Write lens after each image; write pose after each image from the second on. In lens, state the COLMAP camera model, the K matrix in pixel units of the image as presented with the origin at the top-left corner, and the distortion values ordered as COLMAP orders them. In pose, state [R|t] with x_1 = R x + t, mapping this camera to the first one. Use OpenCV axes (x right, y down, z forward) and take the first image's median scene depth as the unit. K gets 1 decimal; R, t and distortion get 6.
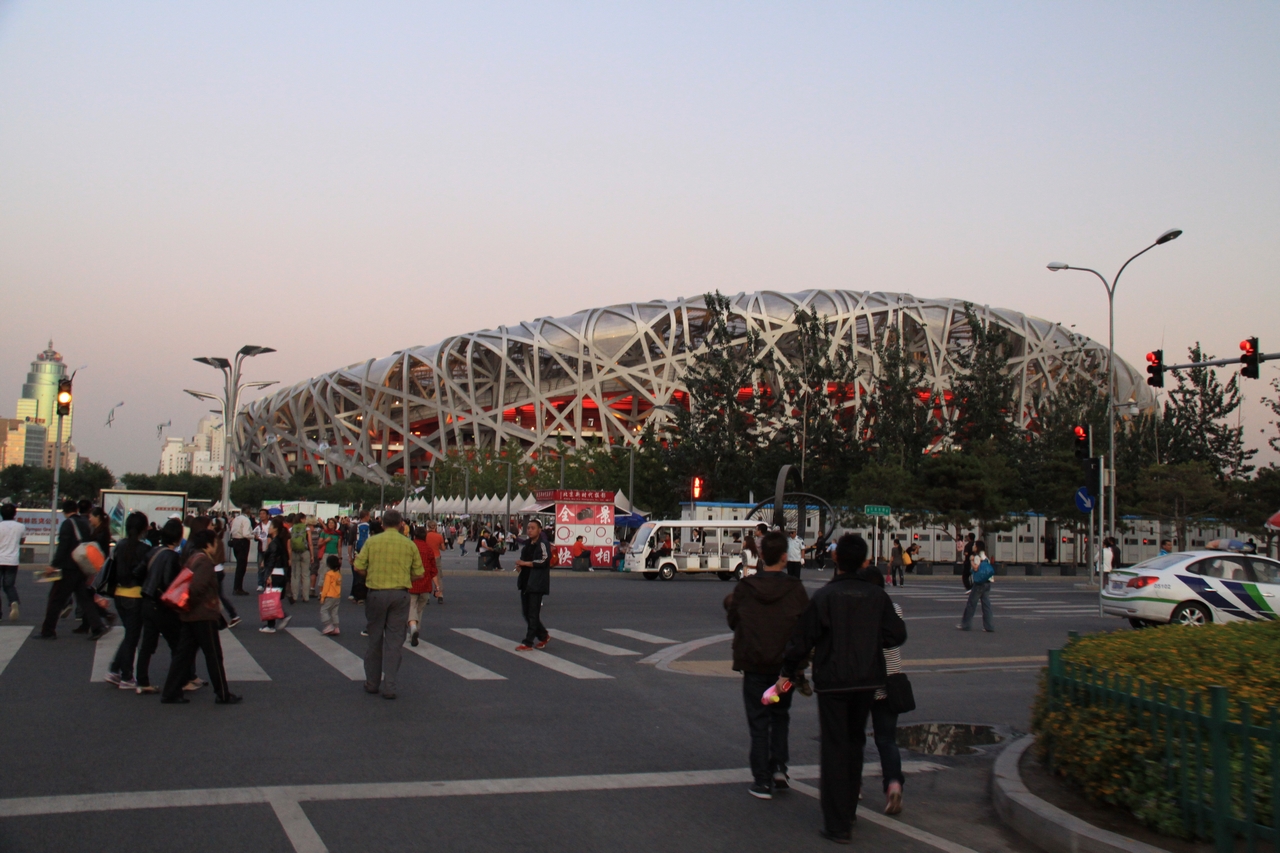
lens RADIAL K [[1311.0, 0, 640.0], [0, 1311.0, 426.5], [0, 0, 1]] dist [-0.019137, -0.006374]
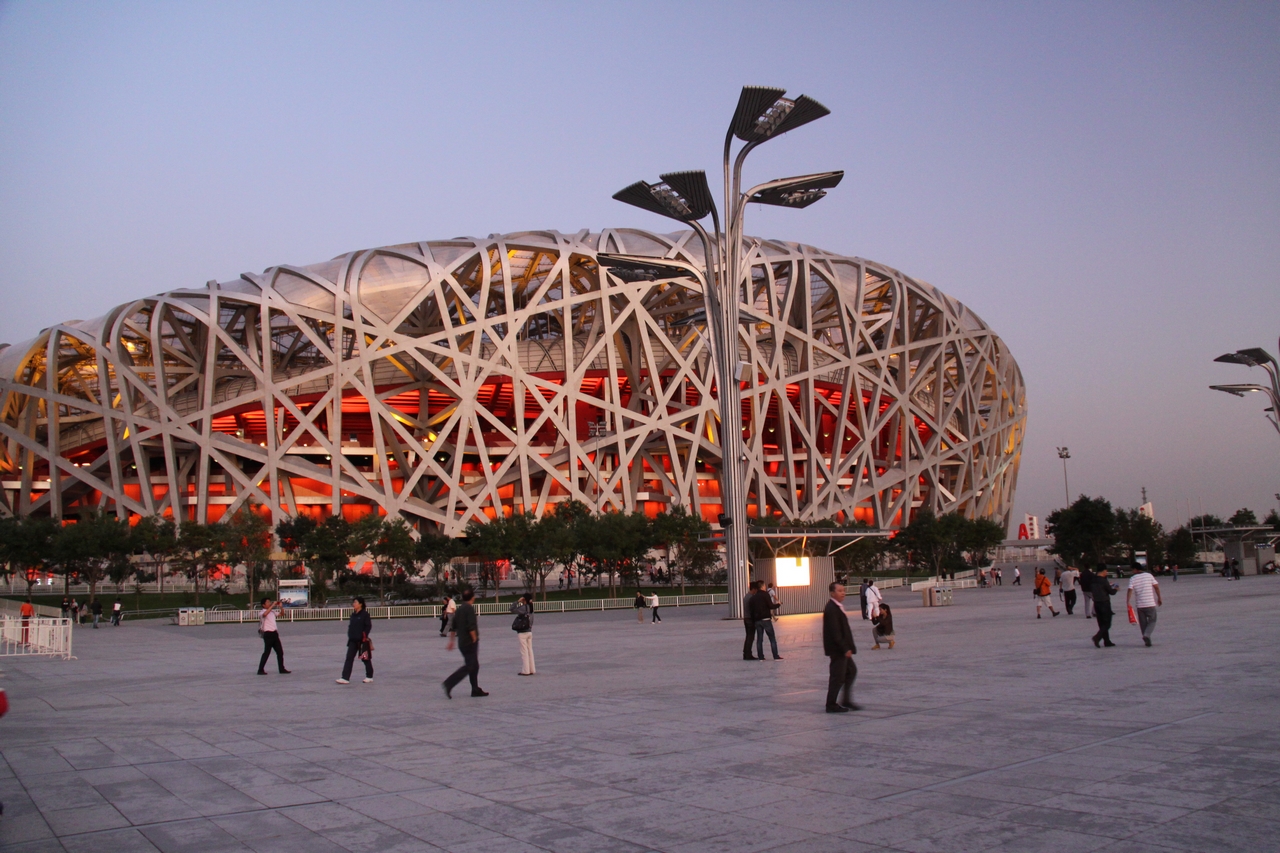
lens RADIAL K [[1064.5, 0, 640.0], [0, 1064.5, 426.5], [0, 0, 1]] dist [-0.201116, 0.217792]
pose [[0.969563, -0.020940, 0.243944, -0.027894], [0.038675, 0.996926, -0.068141, 0.034461], [-0.241767, 0.075501, 0.967393, 0.476410]]
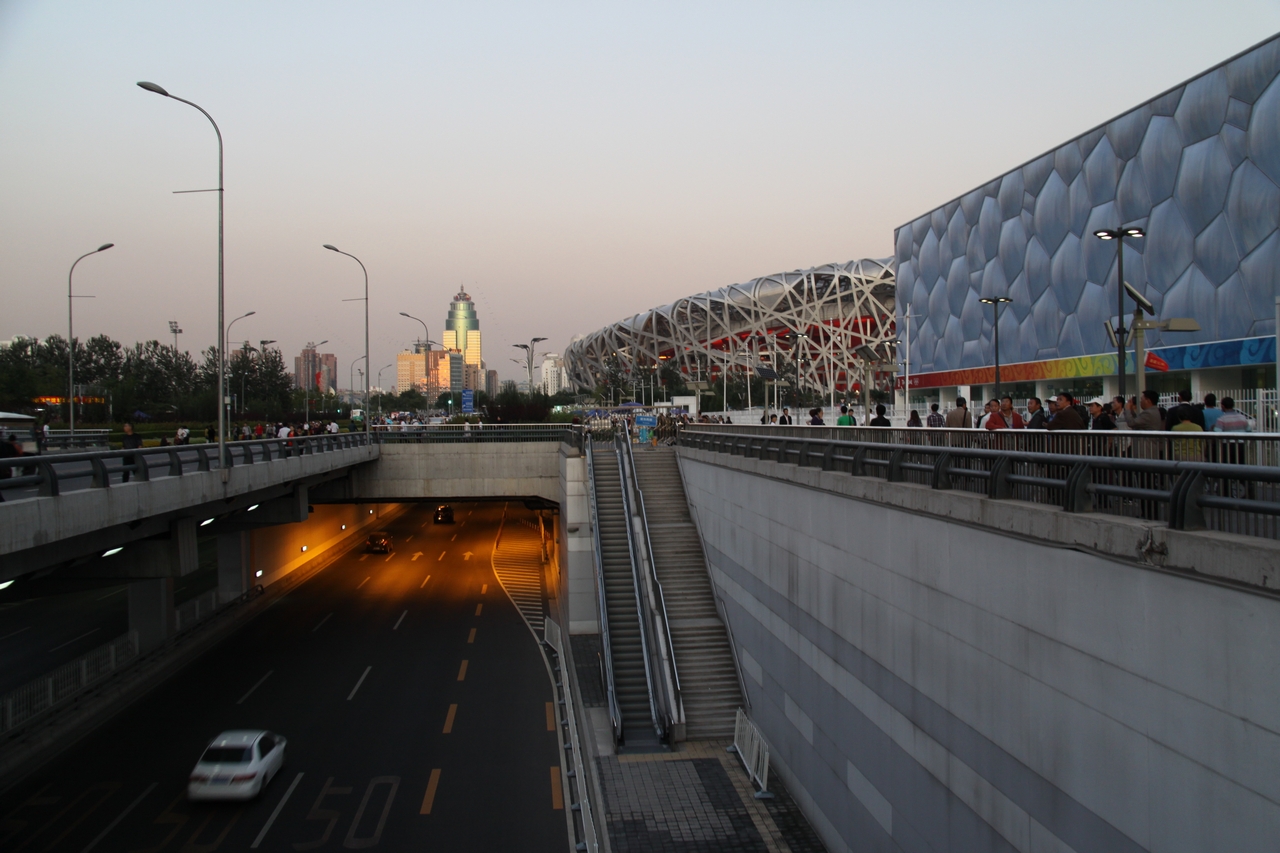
lens RADIAL K [[1198.0, 0, 640.0], [0, 1198.0, 426.5], [0, 0, 1]] dist [-0.199860, 0.349736]
pose [[0.958091, -0.039971, -0.283661, 0.233150], [0.066722, 0.994120, 0.085280, -0.041368], [0.278584, -0.100632, 0.955125, -0.478019]]
